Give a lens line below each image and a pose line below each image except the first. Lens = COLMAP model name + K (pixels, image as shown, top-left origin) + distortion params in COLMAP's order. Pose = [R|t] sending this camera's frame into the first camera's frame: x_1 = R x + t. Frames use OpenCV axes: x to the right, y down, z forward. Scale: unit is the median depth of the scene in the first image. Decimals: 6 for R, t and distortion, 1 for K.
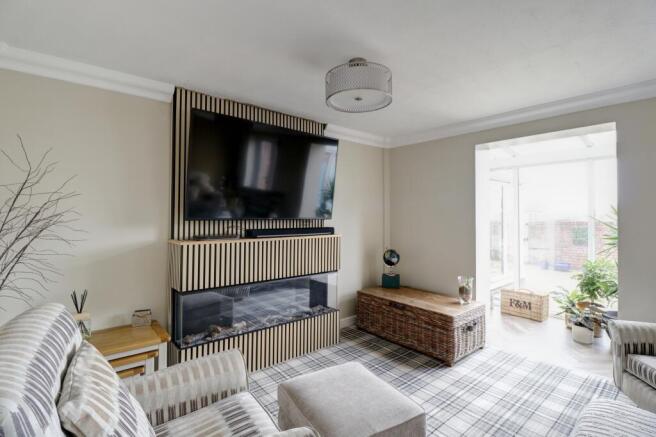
lens RADIAL K [[316.1, 0, 331.5], [0, 316.1, 210.2], [0, 0, 1]] dist [0.007008, -0.009884]
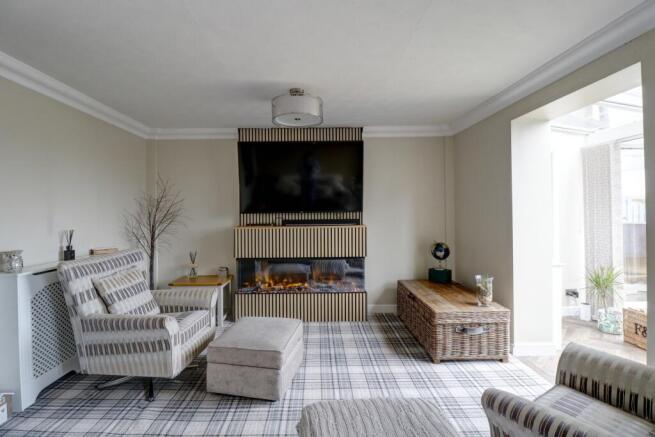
lens RADIAL K [[315.6, 0, 324.2], [0, 315.6, 211.2], [0, 0, 1]] dist [0.007008, -0.009884]
pose [[0.773572, -0.010598, -0.633619, 0.726598], [0.024201, 0.999625, 0.012826, 0.009901], [0.633246, -0.025256, 0.773539, 0.049000]]
